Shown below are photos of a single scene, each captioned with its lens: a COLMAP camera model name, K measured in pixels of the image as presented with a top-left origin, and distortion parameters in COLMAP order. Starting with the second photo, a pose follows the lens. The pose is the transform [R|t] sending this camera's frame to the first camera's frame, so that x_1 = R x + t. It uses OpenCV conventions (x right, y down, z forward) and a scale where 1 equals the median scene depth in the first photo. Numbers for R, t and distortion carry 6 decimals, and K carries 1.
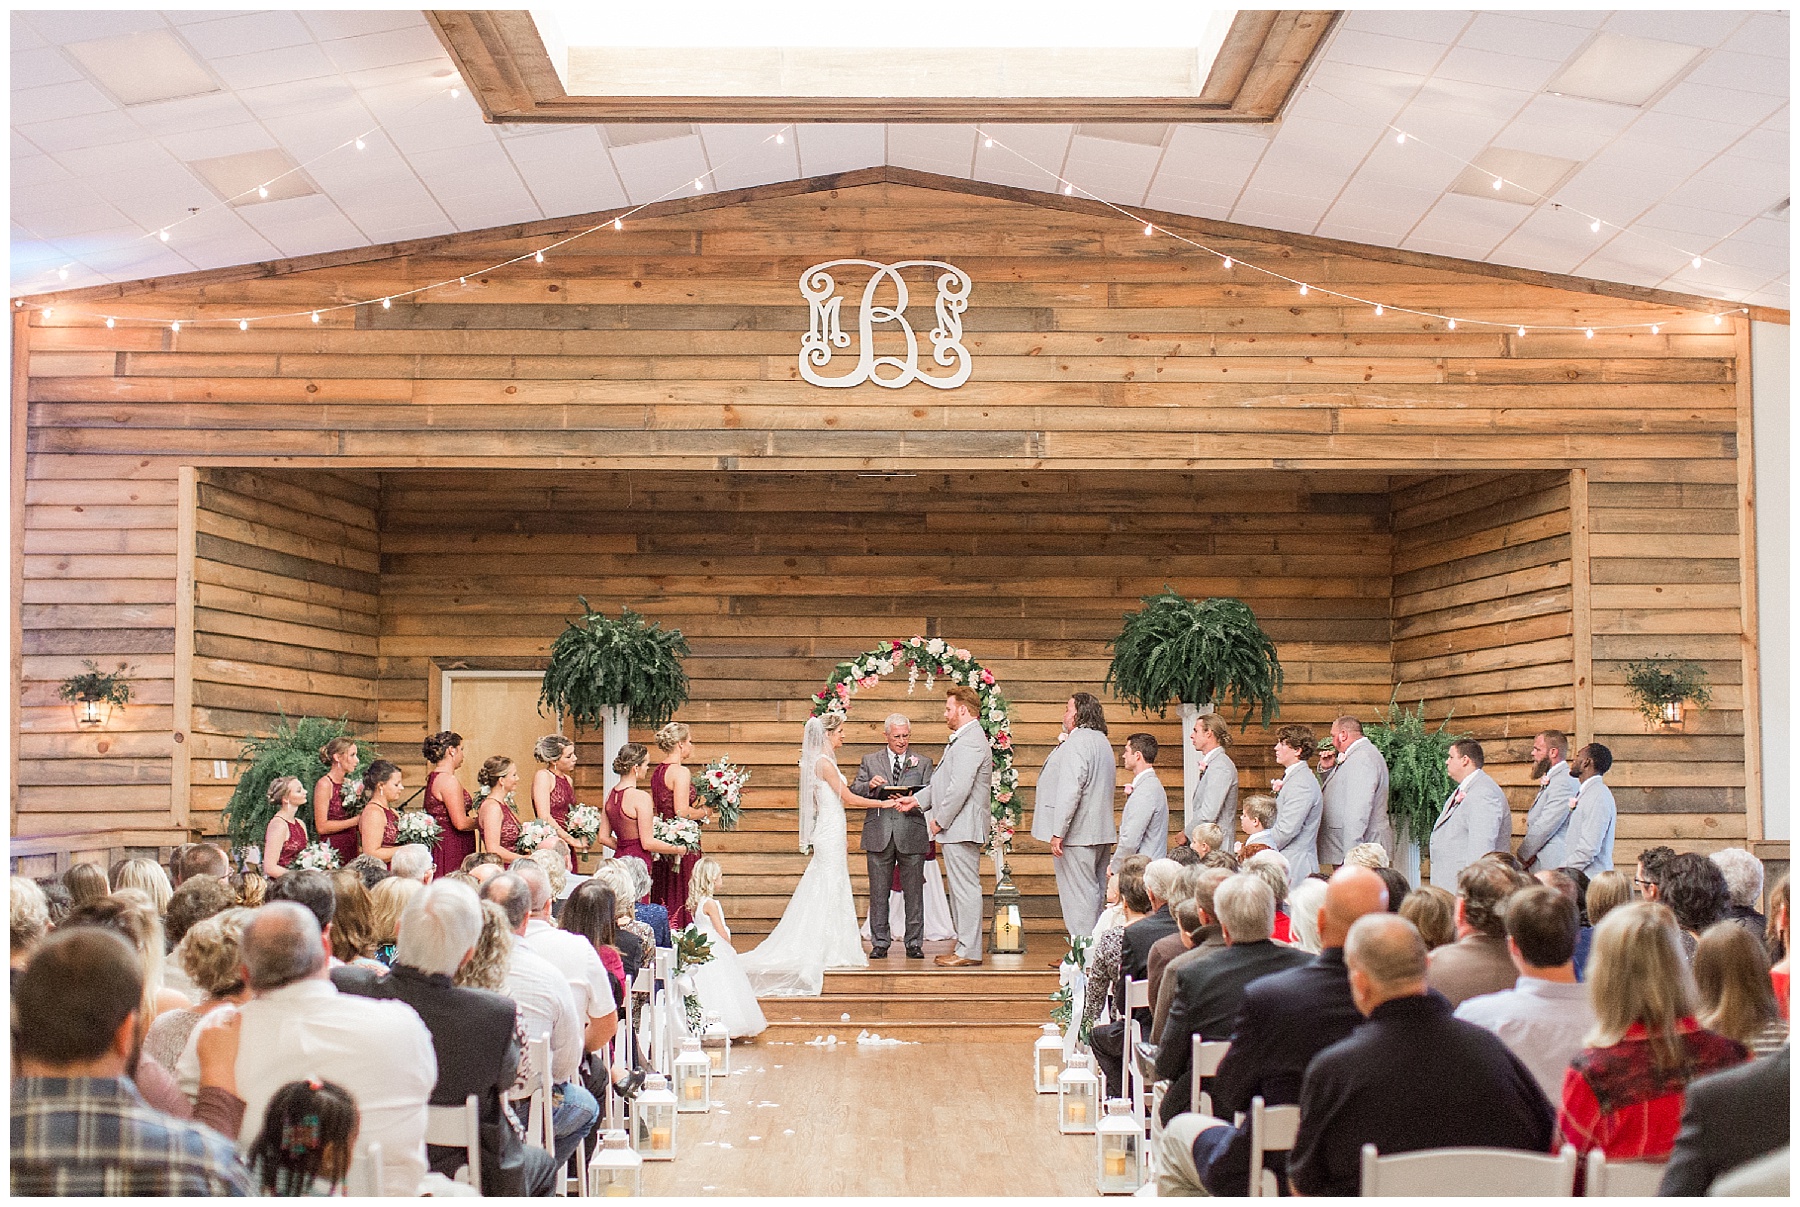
lens RADIAL K [[2599.3, 0, 900.2], [0, 2599.3, 602.6], [0, 0, 1]] dist [0.039145, 0.000000]
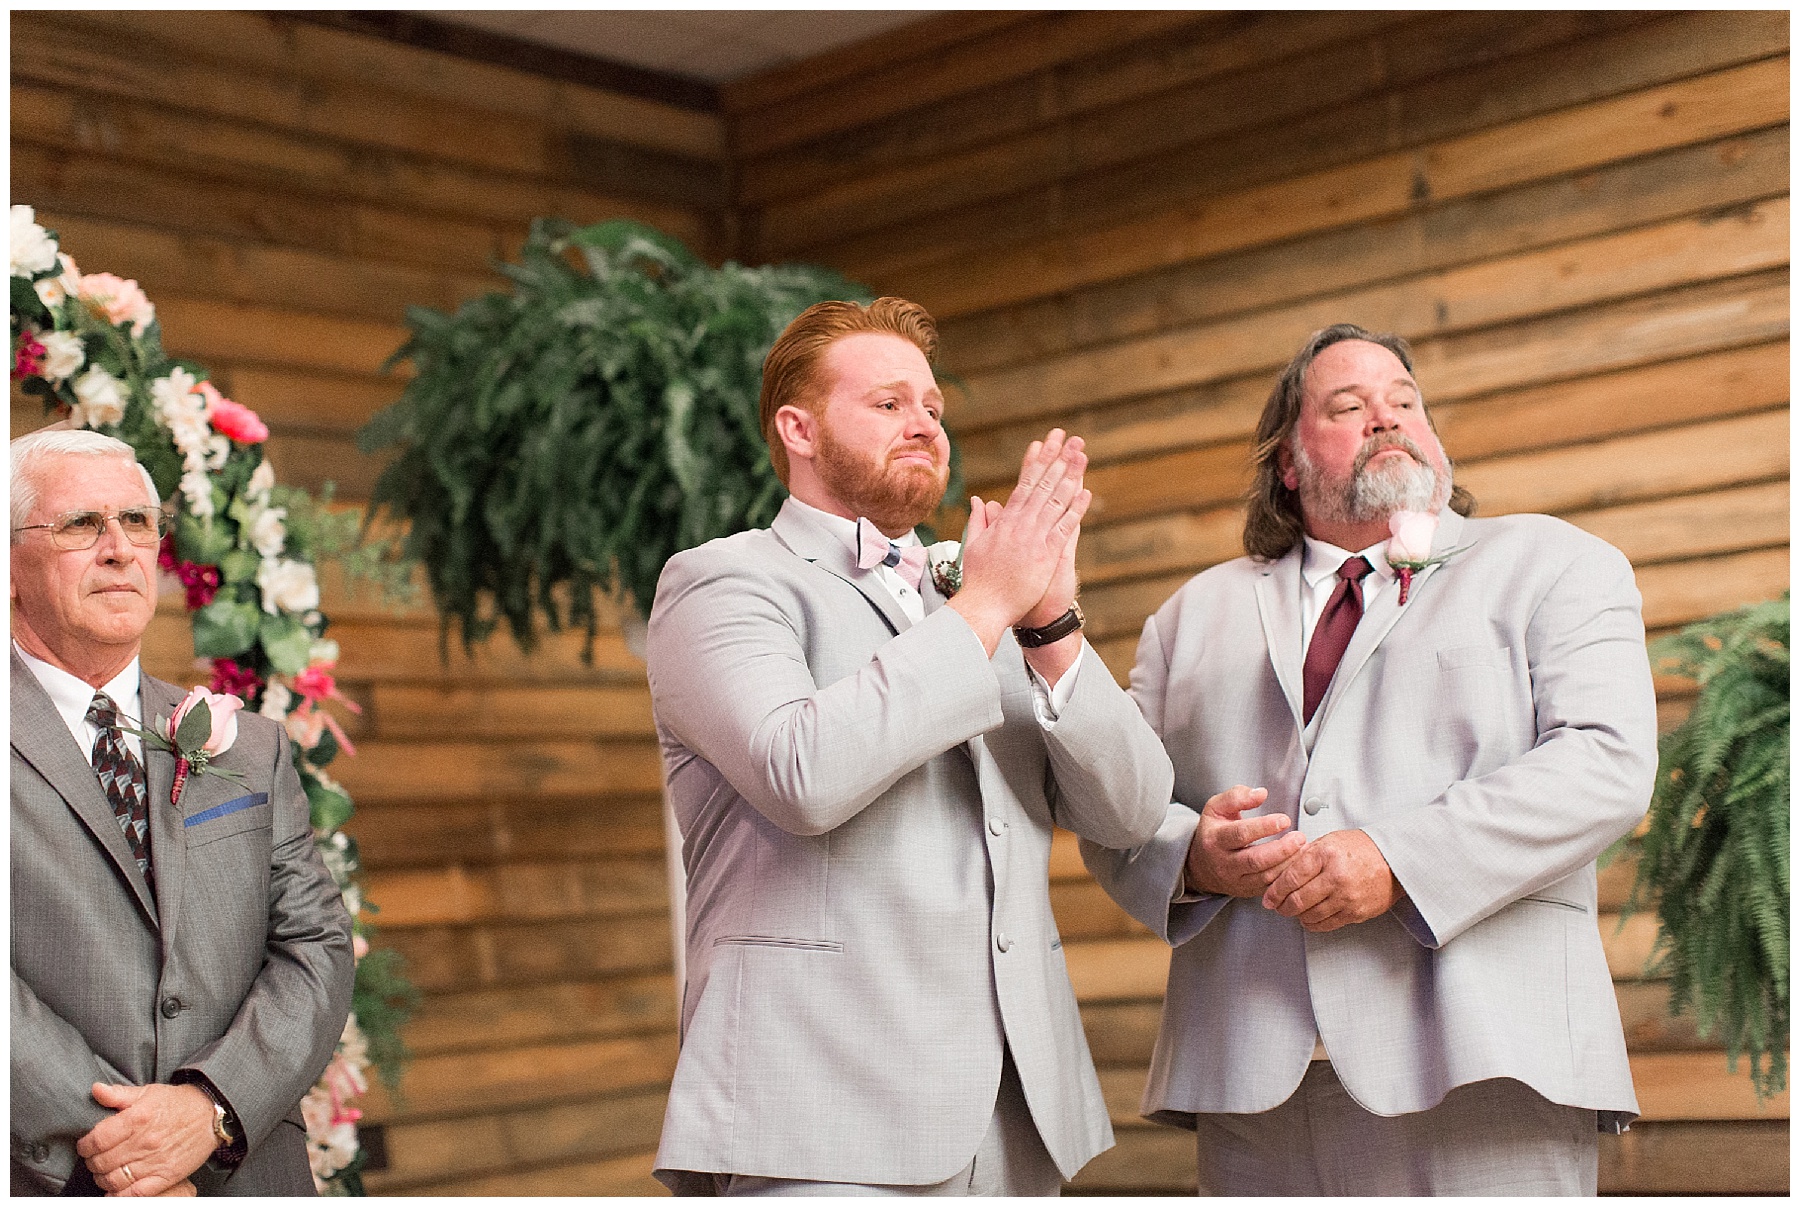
lens RADIAL K [[2599.3, 0, 912.4], [0, 2599.3, 589.3], [0, 0, 1]] dist [0.039145, 0.000000]
pose [[0.721532, 0.039071, 0.691278, -0.065852], [0.013358, 0.997435, -0.070317, 0.051771], [-0.692253, 0.059970, 0.719159, 0.698445]]
